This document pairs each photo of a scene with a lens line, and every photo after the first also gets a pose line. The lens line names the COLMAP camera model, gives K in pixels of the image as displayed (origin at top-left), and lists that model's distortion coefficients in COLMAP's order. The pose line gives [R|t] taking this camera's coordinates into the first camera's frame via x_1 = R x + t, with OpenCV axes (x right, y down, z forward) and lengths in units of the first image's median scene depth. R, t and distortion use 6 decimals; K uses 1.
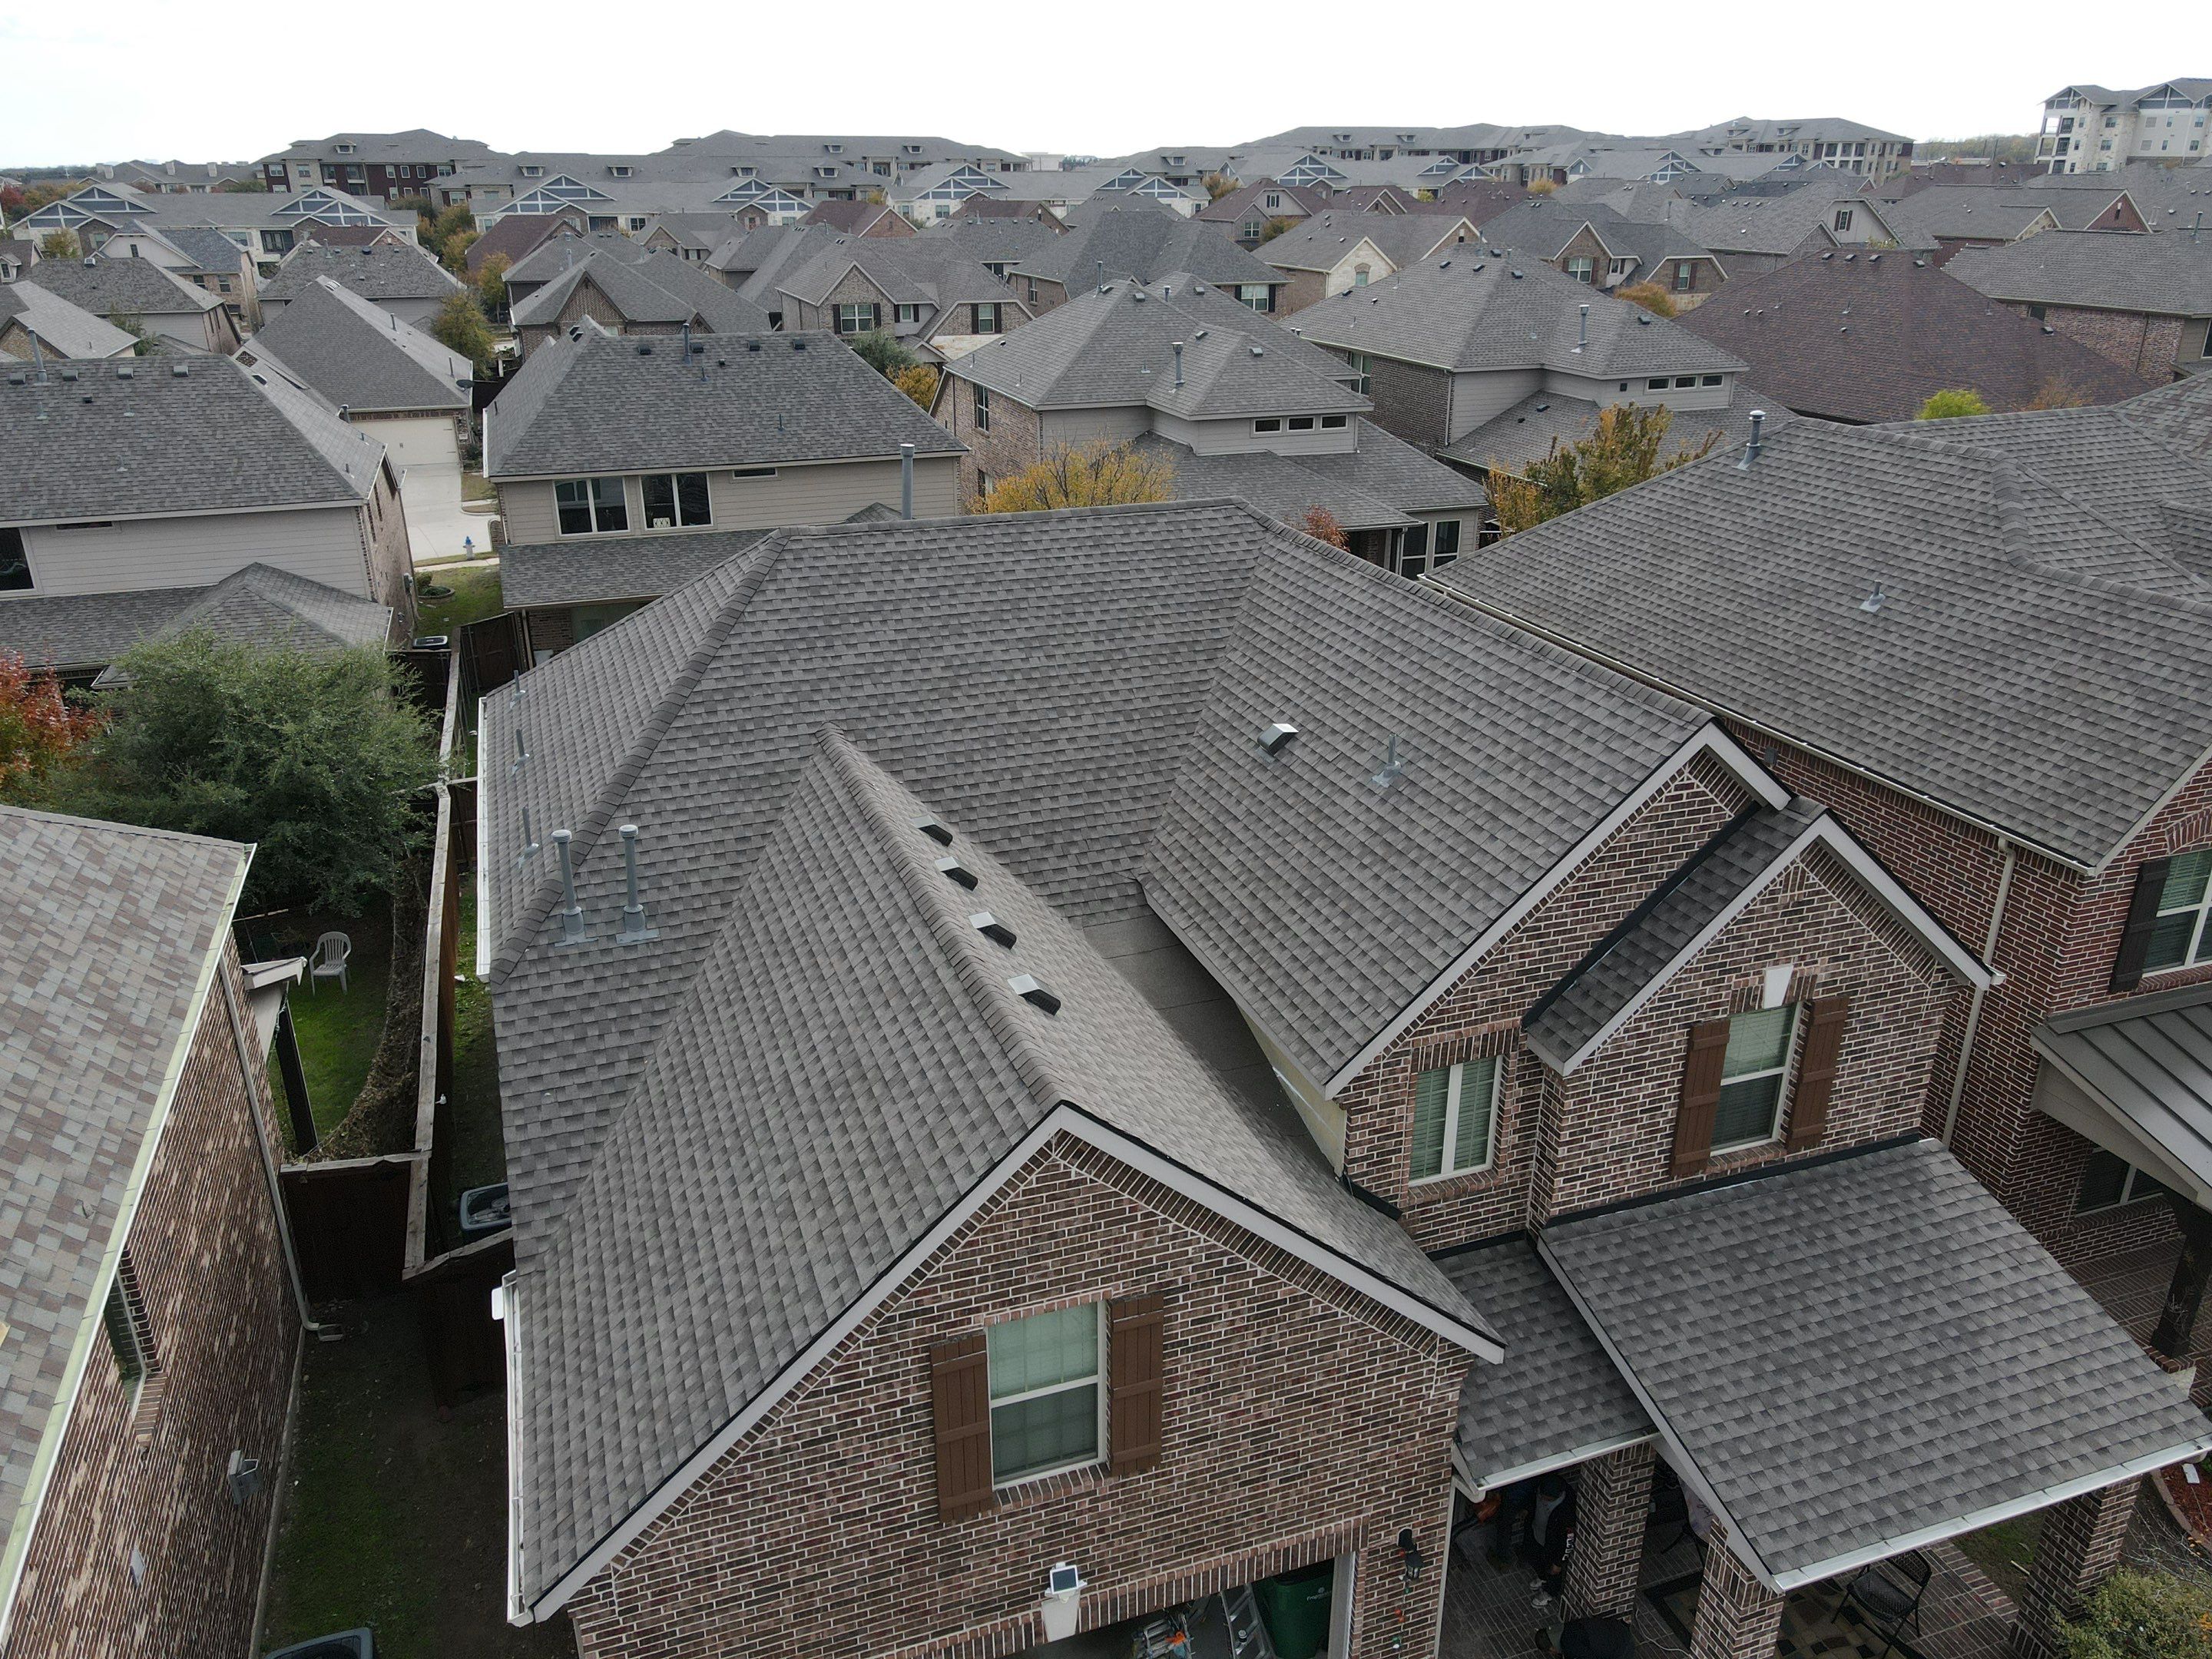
lens RADIAL K [[1605.2, 0, 1113.3], [0, 1605.2, 822.1], [0, 0, 1]] dist [0.012236, 0.004208]
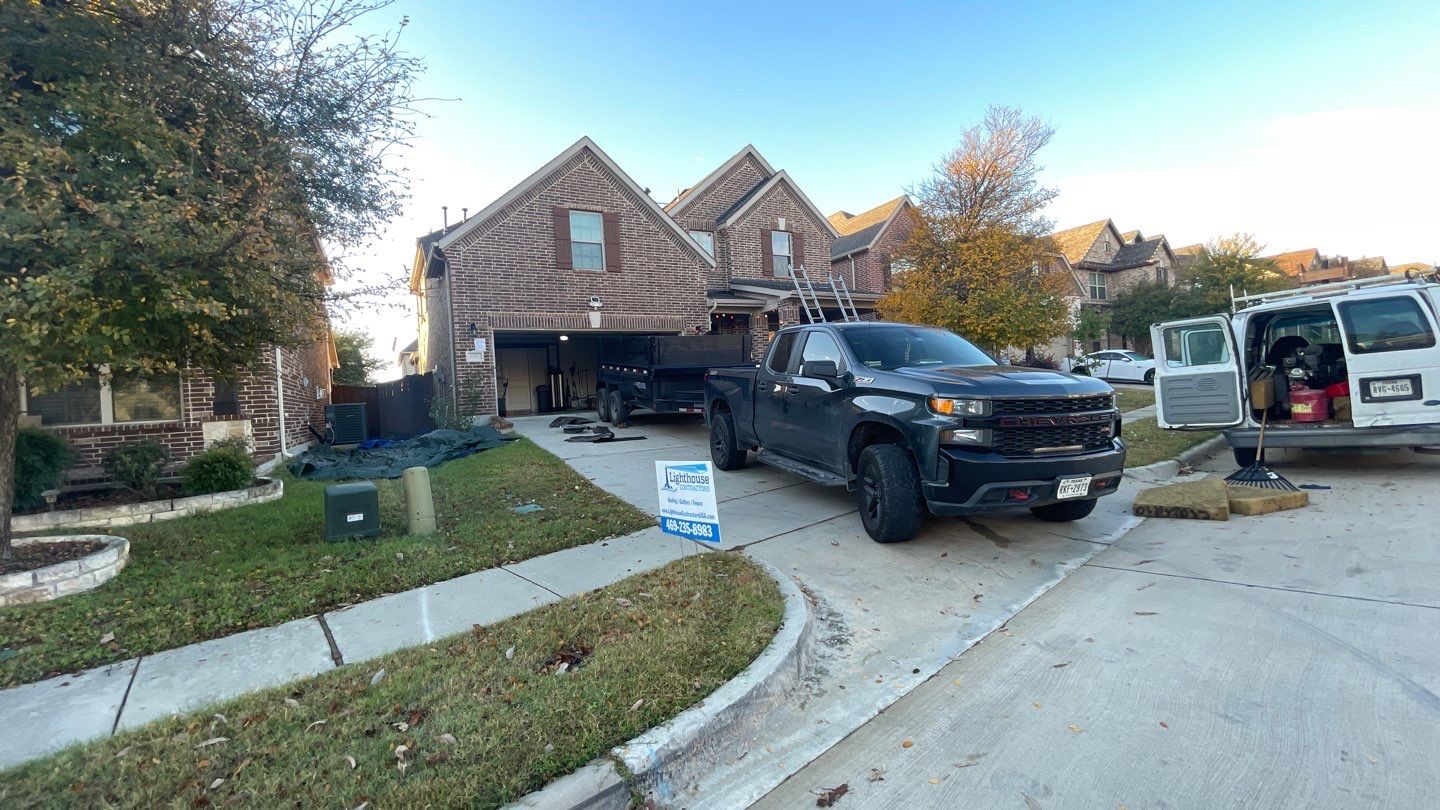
lens RADIAL K [[594.0, 0, 726.4], [0, 594.0, 406.4], [0, 0, 1]] dist [0.001423, -0.004589]
pose [[0.981552, -0.062718, 0.180614, 0.001151], [0.125806, 0.923214, -0.363109, 1.042431], [-0.143972, 0.379133, 0.914074, -0.108960]]
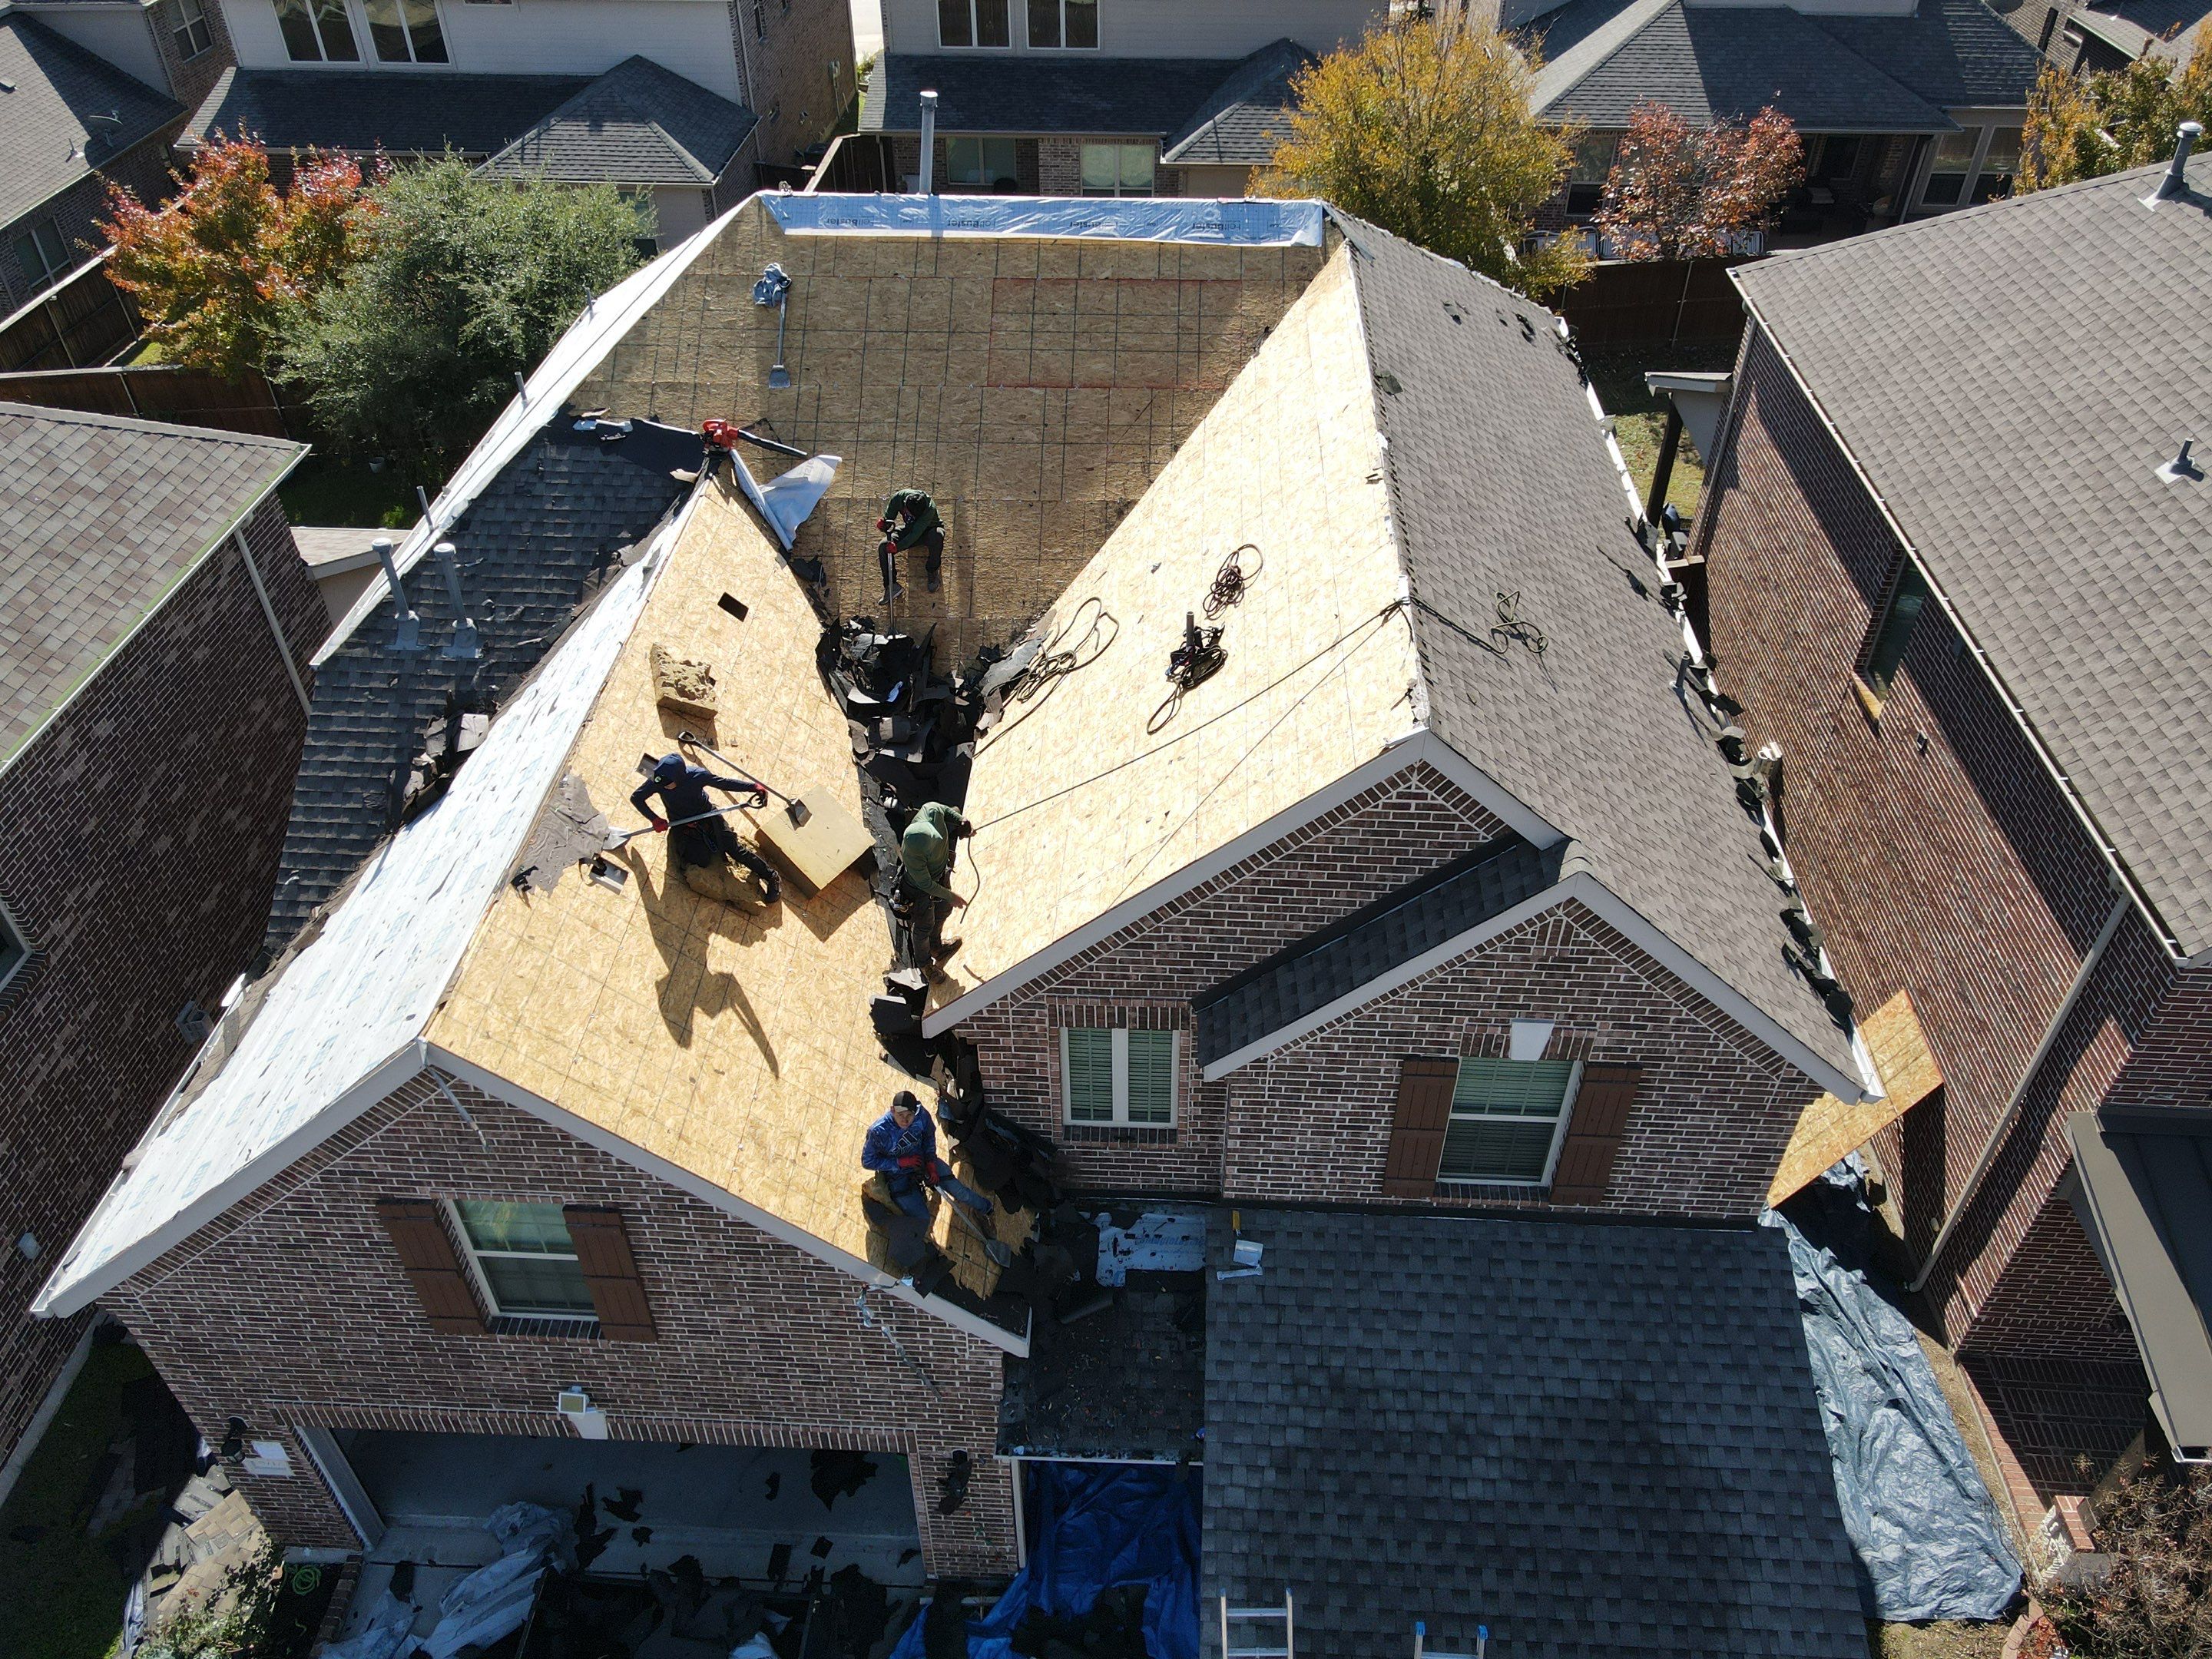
lens RADIAL K [[1617.8, 0, 1121.9], [0, 1617.8, 827.2], [0, 0, 1]] dist [-0.005412, 0.006984]
pose [[0.924810, 0.244225, -0.291687, 0.453229], [-0.144869, 0.935045, 0.323581, -0.237717], [0.351767, -0.256994, 0.900119, 0.243989]]
